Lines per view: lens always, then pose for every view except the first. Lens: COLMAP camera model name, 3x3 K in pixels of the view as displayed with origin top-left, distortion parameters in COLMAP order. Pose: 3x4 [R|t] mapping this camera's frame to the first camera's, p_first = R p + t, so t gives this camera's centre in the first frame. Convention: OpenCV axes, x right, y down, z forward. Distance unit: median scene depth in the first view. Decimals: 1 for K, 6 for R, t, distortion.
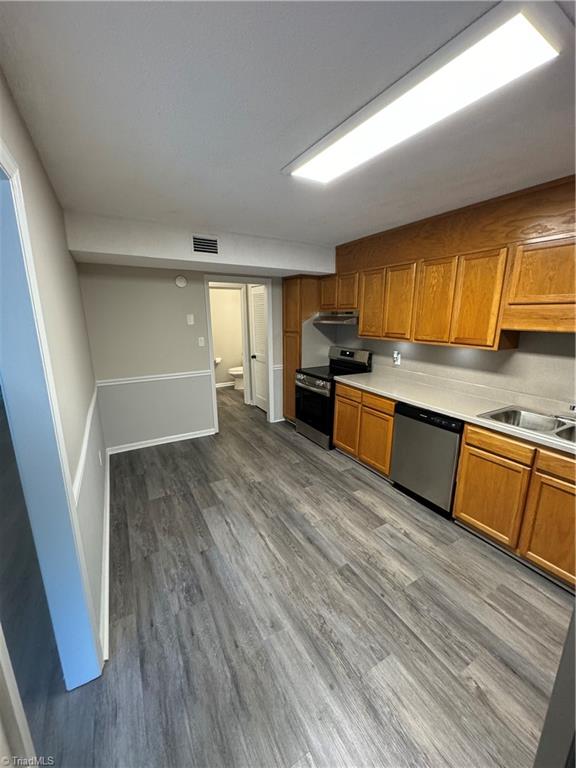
lens RADIAL K [[305.5, 0, 288.0], [0, 305.5, 384.0], [0, 0, 1]] dist [-0.000892, 0.000033]
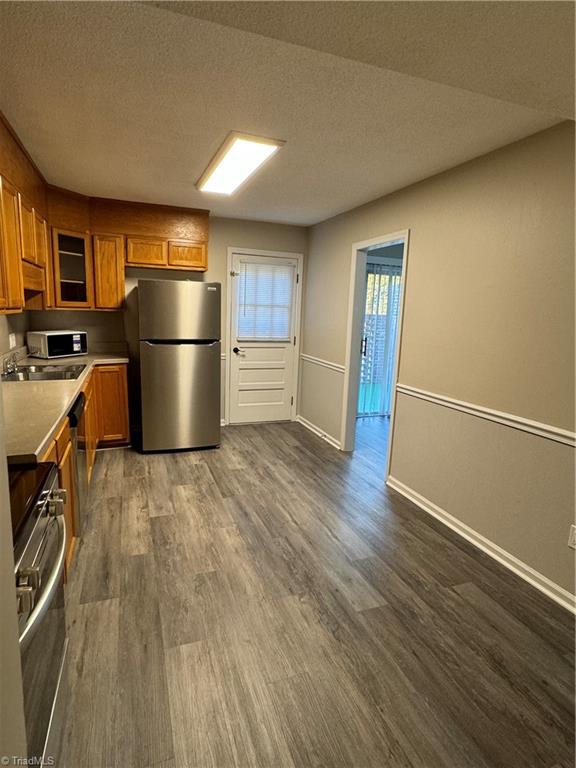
lens RADIAL K [[418.2, 0, 288.0], [0, 418.2, 384.0], [0, 0, 1]] dist [-0.002024, 0.000451]
pose [[-0.986867, -0.063774, 0.148412, -0.206215], [-0.000861, 0.920830, 0.389964, -0.343436], [-0.161532, 0.384715, -0.908791, 1.820266]]
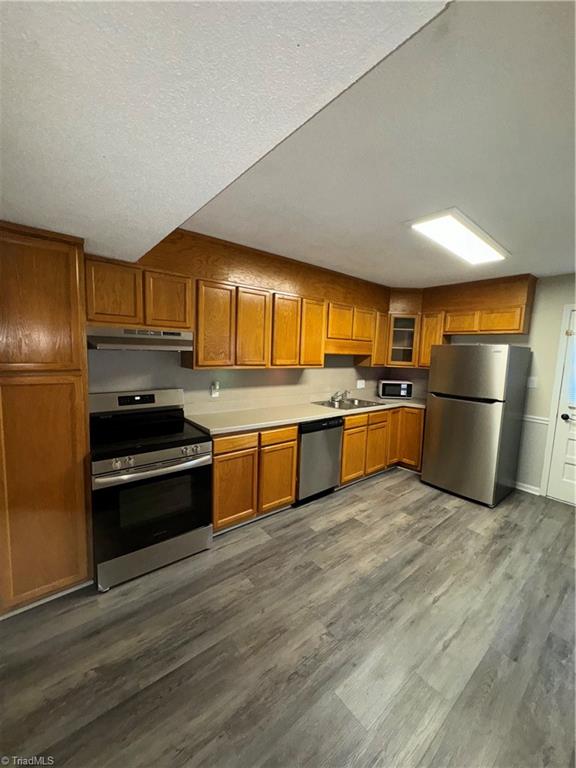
lens RADIAL K [[305.5, 0, 288.0], [0, 305.5, 384.0], [0, 0, 1]] dist [-0.000892, 0.000033]
pose [[-0.168143, -0.114105, 0.979136, -0.709741], [0.188078, 0.971318, 0.145492, -0.257473], [-0.967654, 0.208618, -0.141860, 1.273253]]
